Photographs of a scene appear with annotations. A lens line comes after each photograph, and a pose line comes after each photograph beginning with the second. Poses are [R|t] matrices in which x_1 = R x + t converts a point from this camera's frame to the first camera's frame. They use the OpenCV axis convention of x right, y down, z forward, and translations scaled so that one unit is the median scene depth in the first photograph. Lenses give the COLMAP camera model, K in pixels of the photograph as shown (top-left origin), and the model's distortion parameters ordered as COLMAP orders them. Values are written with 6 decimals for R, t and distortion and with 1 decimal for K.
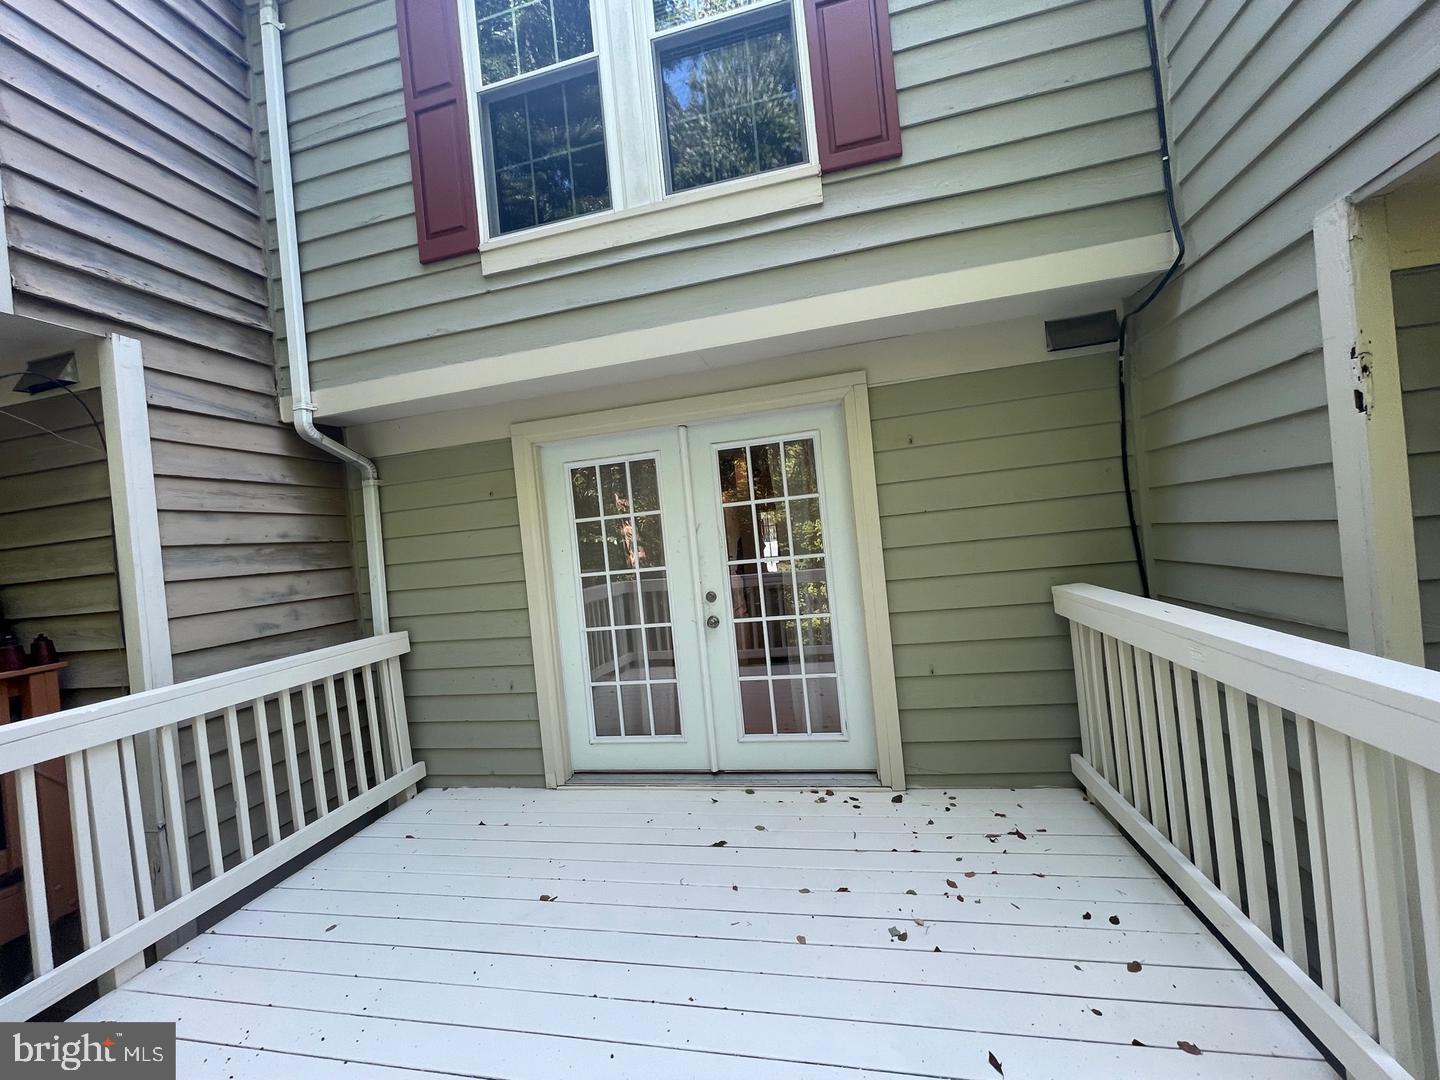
lens RADIAL K [[582.4, 0, 717.1], [0, 582.4, 538.5], [0, 0, 1]] dist [-0.000192, 0.002634]
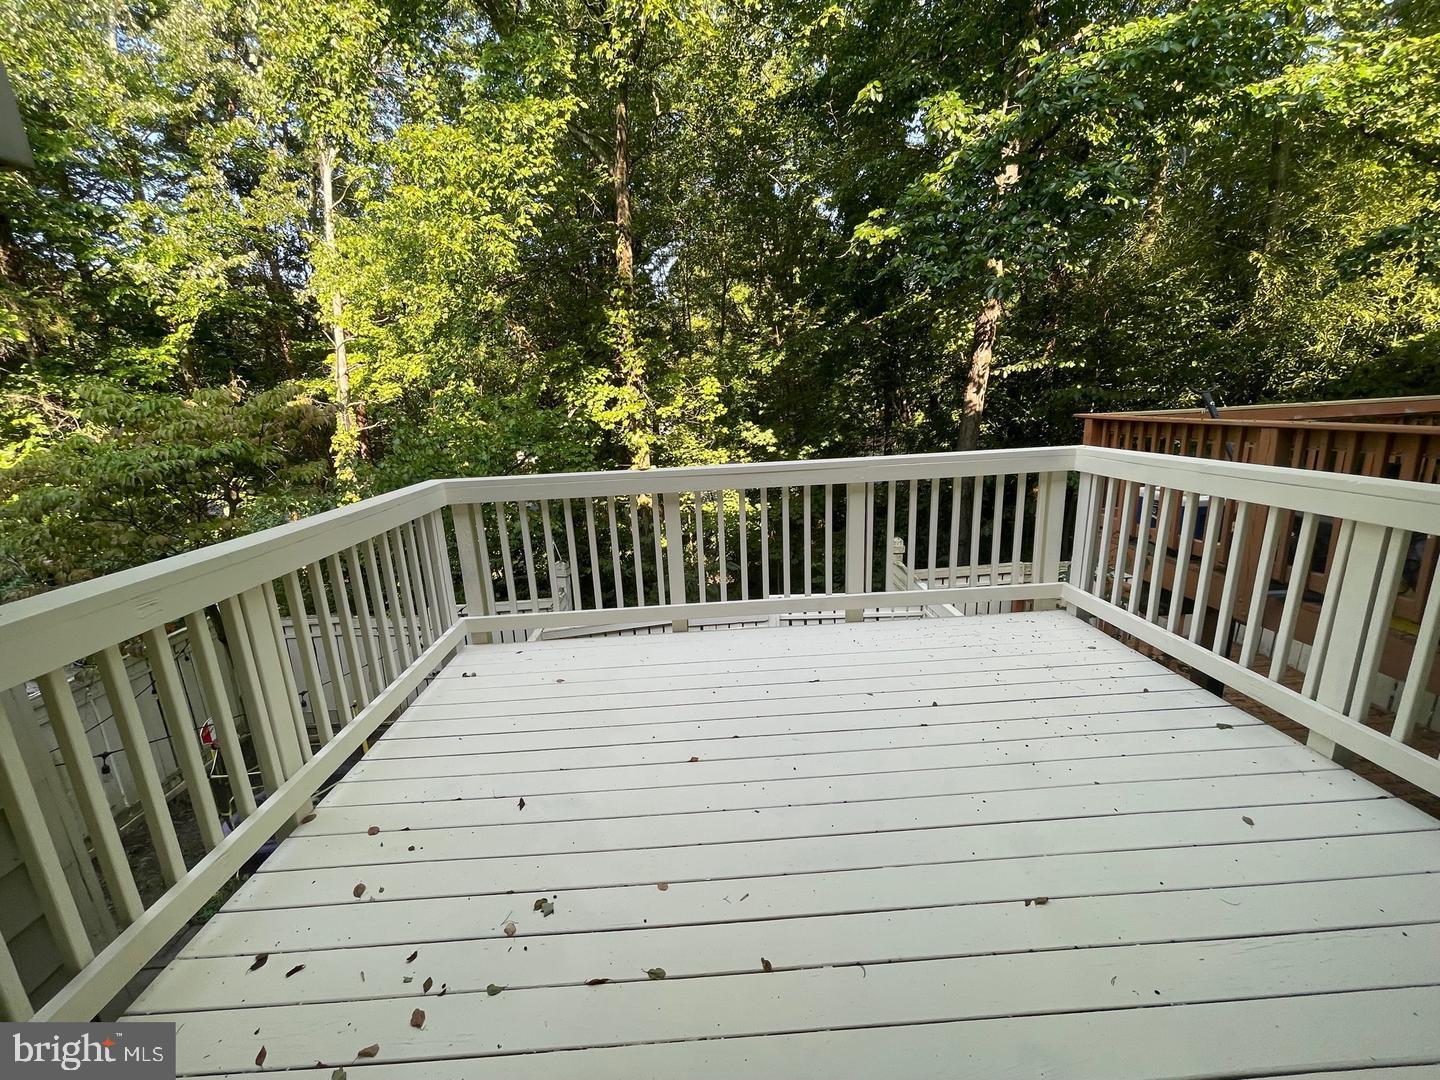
lens RADIAL K [[582.4, 0, 715.8], [0, 582.4, 540.3], [0, 0, 1]] dist [-0.000192, 0.002634]
pose [[-0.954689, 0.199364, -0.220960, 0.139580], [0.137790, 0.954189, 0.265587, -0.009947], [0.263786, 0.223107, -0.938424, 1.564496]]
